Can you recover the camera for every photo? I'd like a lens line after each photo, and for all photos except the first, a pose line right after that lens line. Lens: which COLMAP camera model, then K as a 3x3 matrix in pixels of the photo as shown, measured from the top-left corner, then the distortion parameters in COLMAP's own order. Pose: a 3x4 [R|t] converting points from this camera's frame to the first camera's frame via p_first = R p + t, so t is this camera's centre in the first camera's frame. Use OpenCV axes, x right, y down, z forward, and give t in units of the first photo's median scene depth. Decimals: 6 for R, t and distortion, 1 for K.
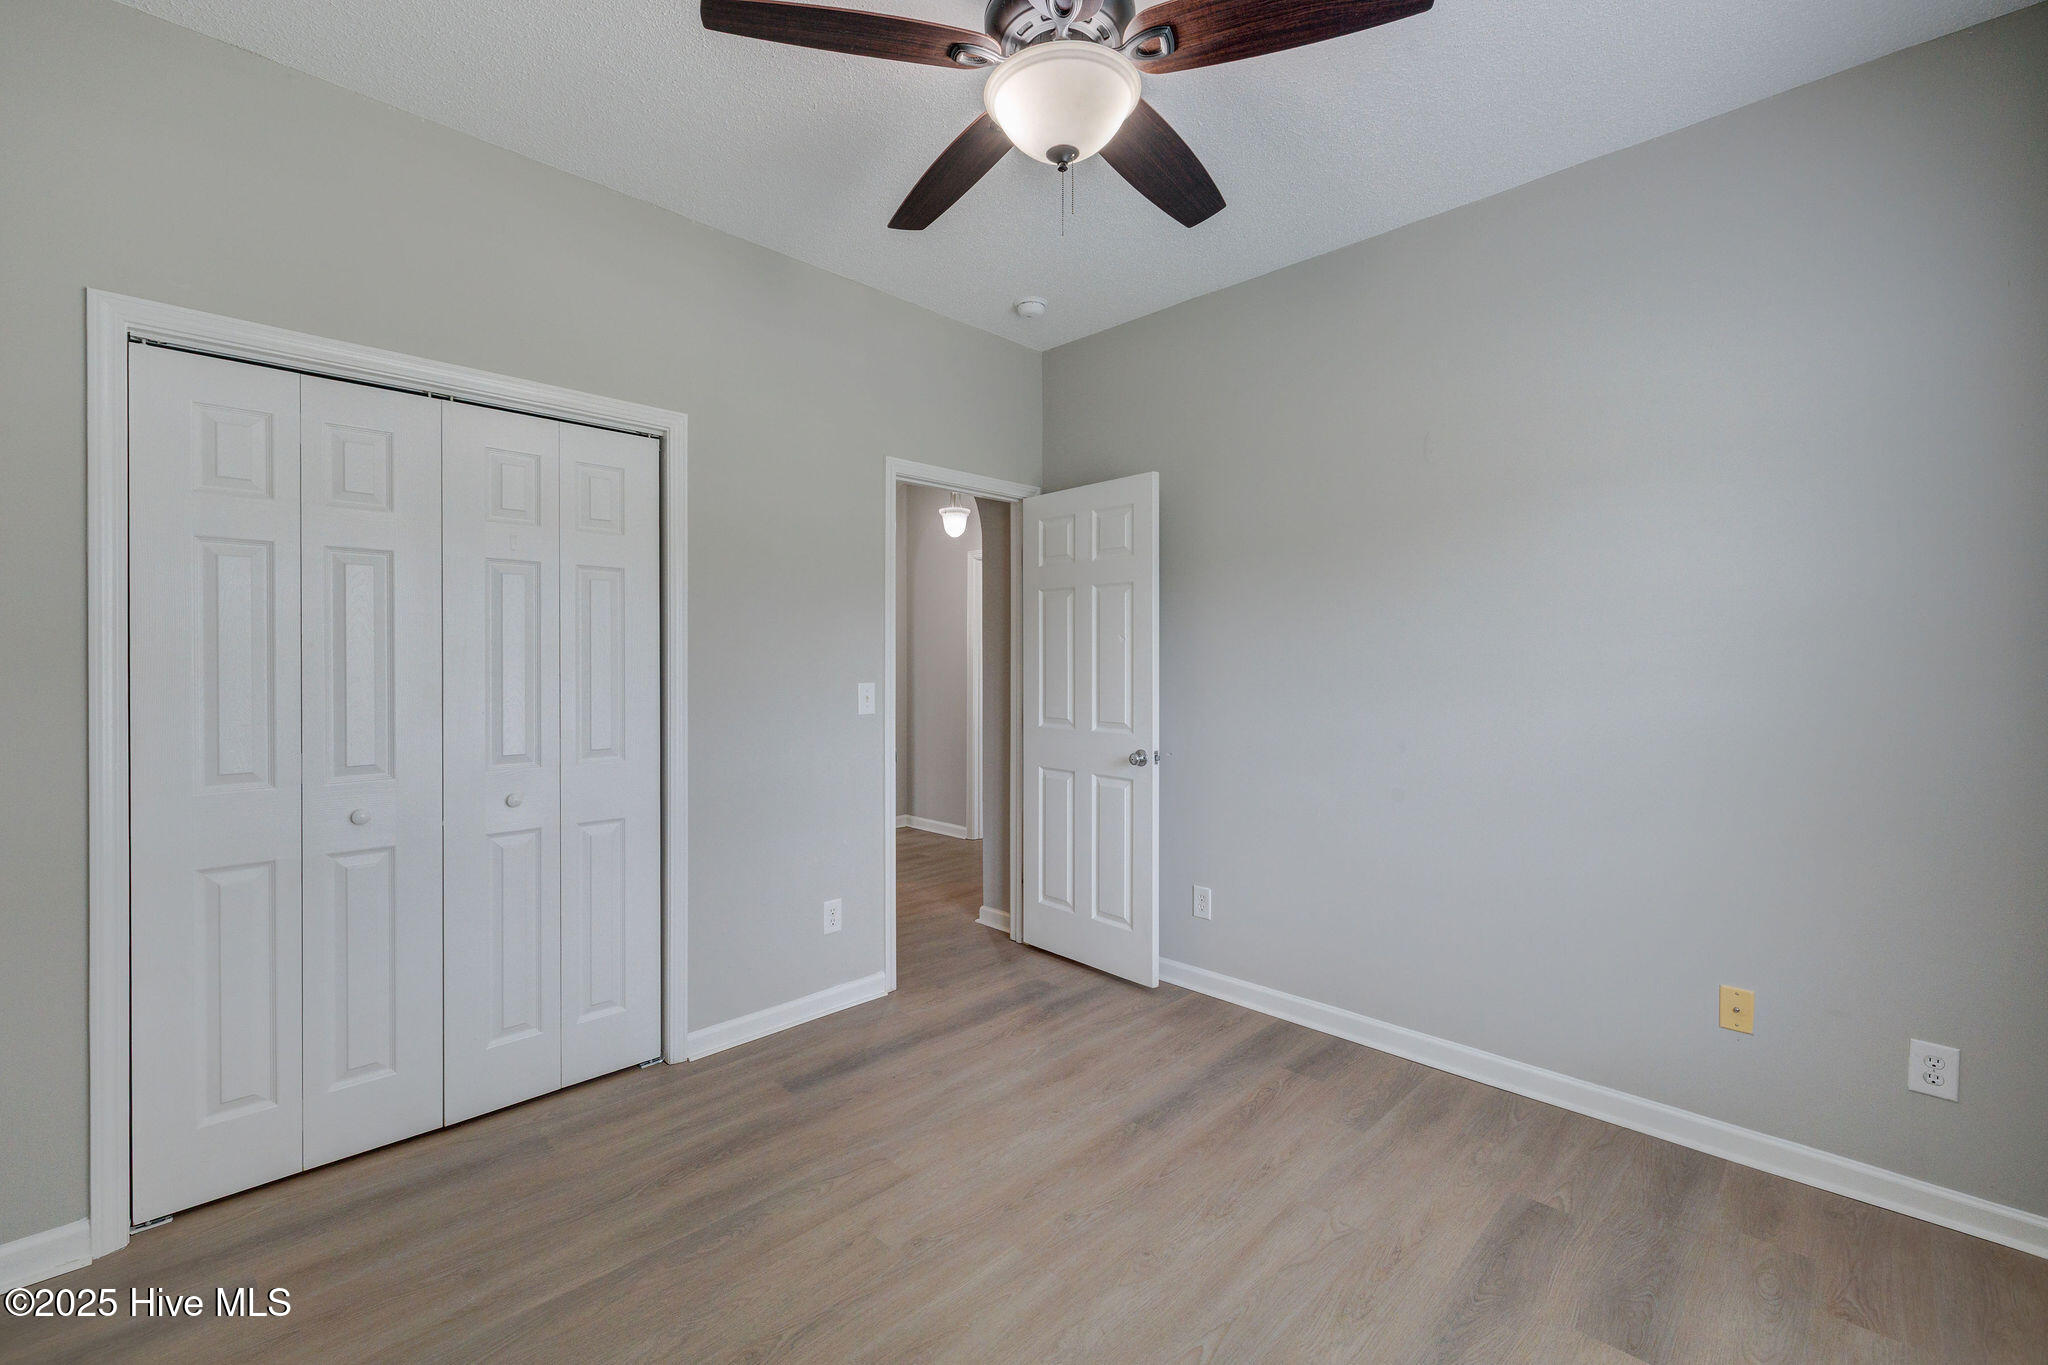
lens RADIAL K [[863.8, 0, 994.1], [0, 863.8, 663.5], [0, 0, 1]] dist [-0.003118, 0.000936]
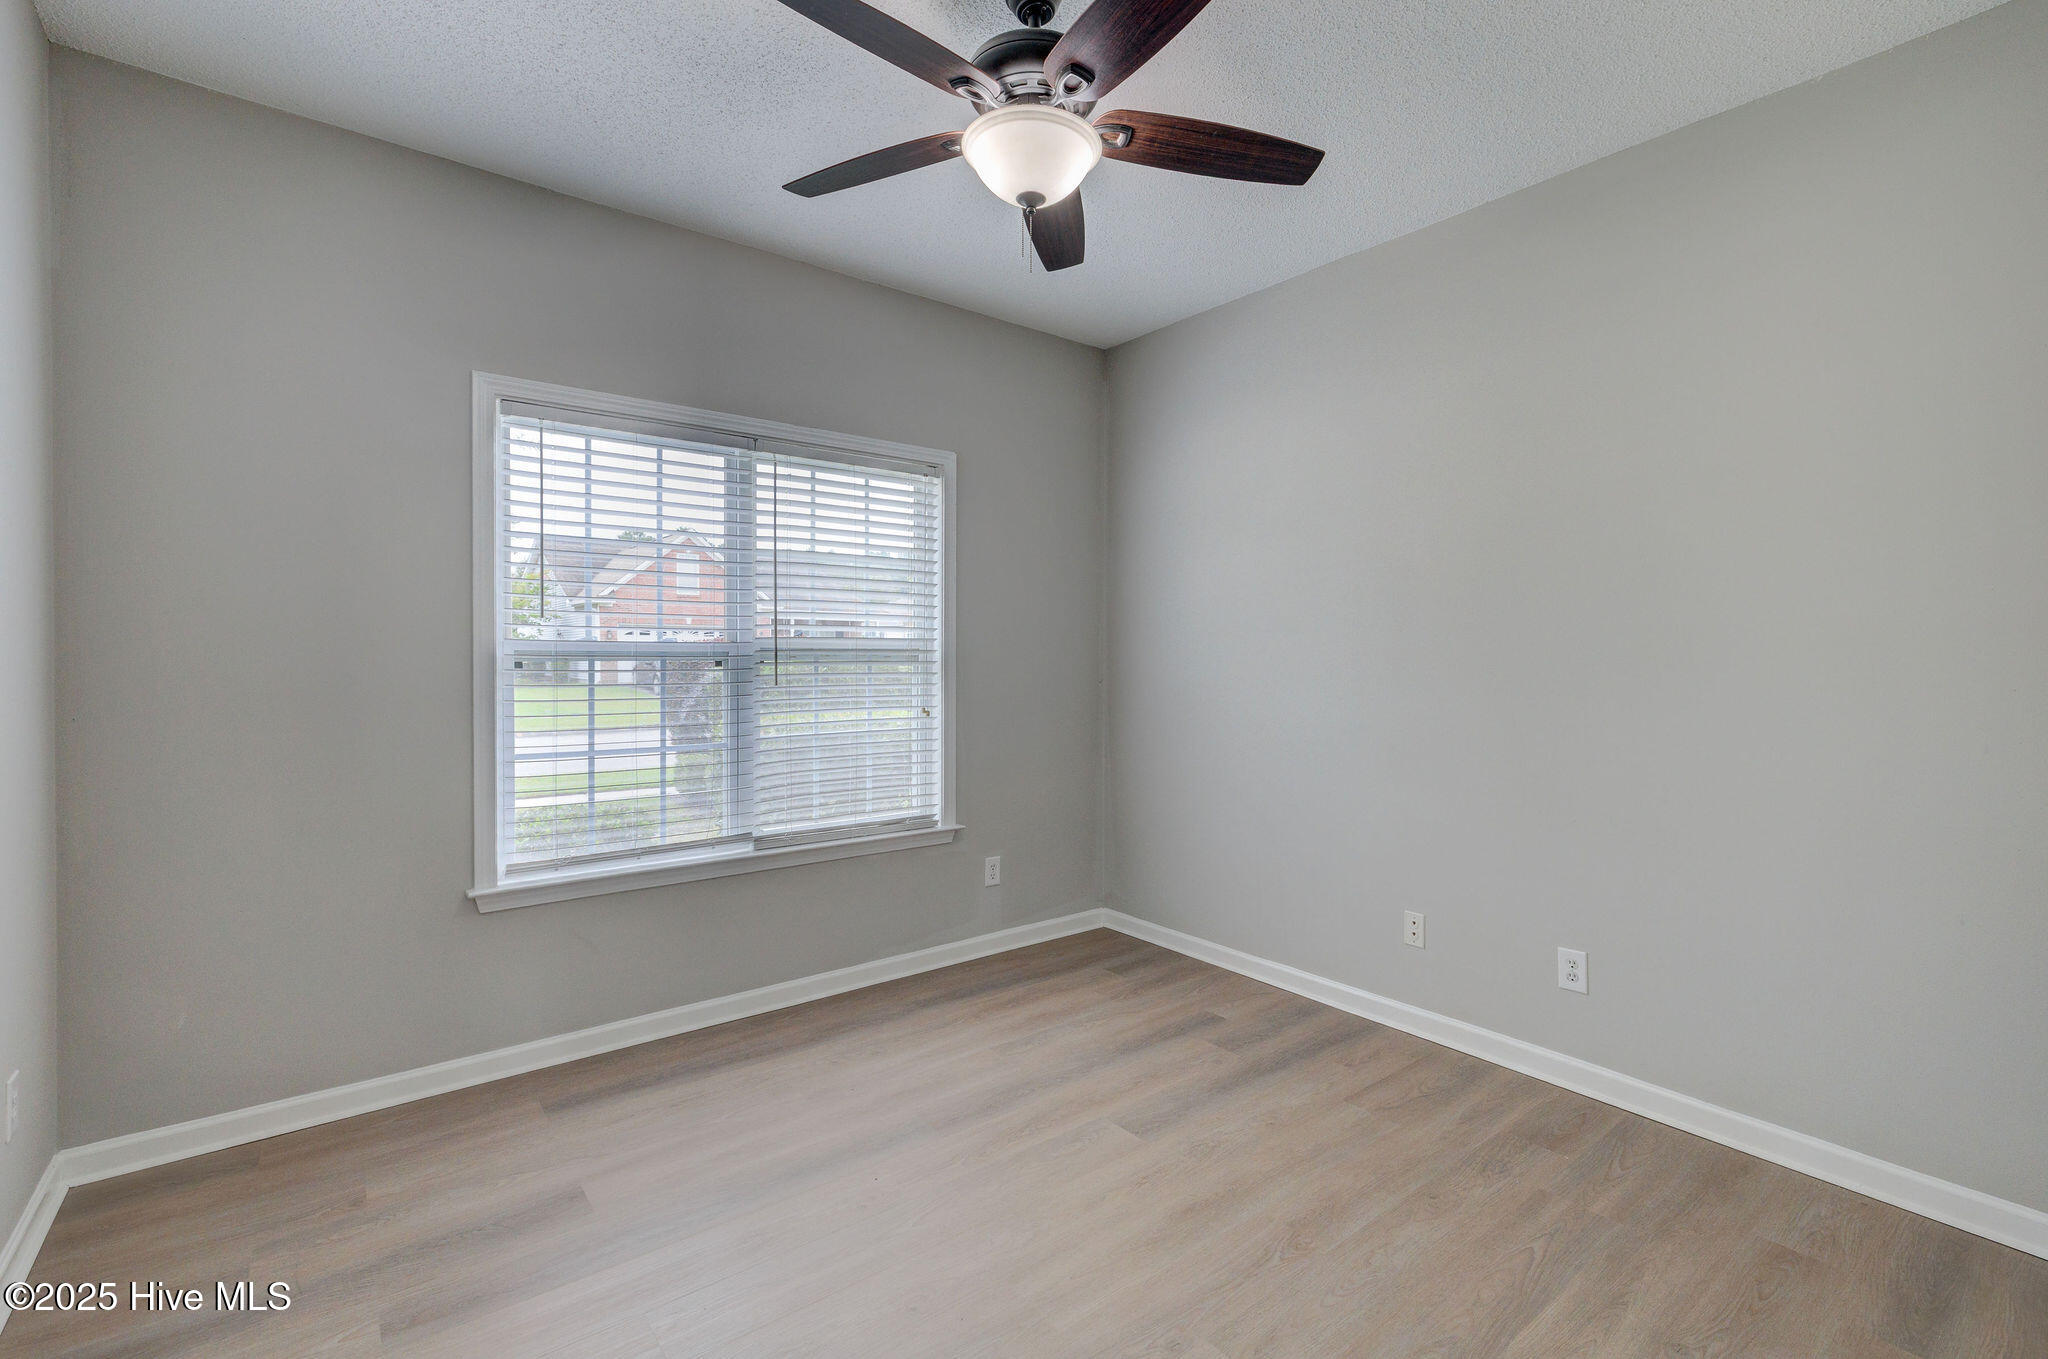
lens RADIAL K [[863.8, 0, 1023.4], [0, 863.8, 669.5], [0, 0, 1]] dist [-0.003118, 0.000936]
pose [[-0.991352, -0.005152, 0.131132, -0.045566], [-0.004108, 0.999958, 0.008231, 0.012907], [-0.131169, 0.007621, -0.991331, 1.581961]]
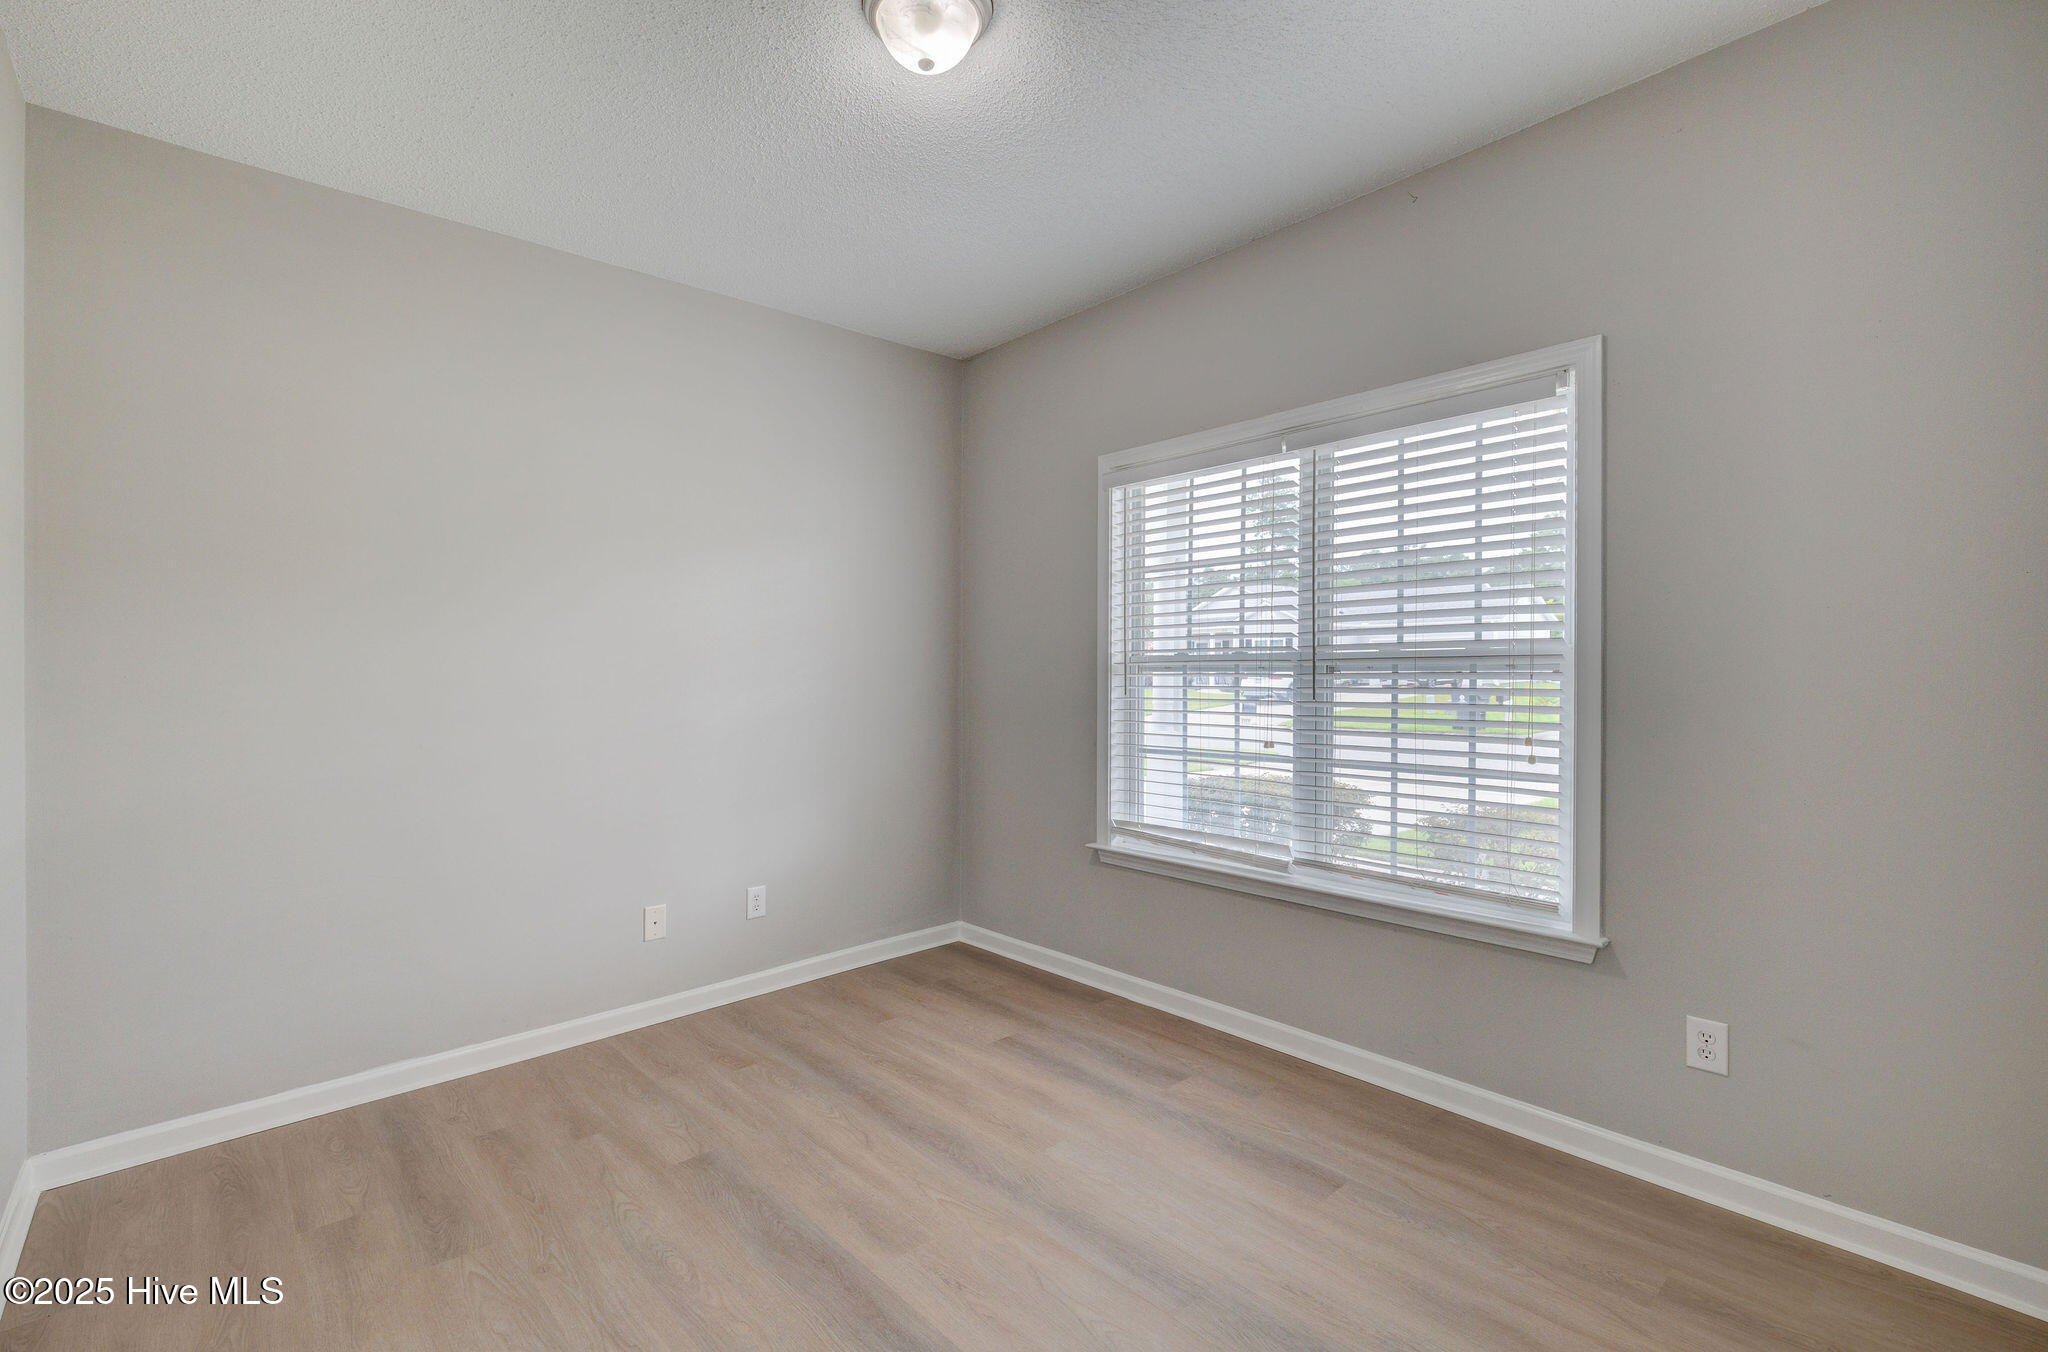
lens RADIAL K [[906.8, 0, 1024.2], [0, 906.8, 677.8], [0, 0, 1]] dist [-0.012767, 0.000234]
pose [[0.040770, -0.018063, 0.999005, -0.820791], [0.006495, 0.999820, 0.017813, -0.007318], [-0.999147, 0.005762, 0.040880, 0.574478]]
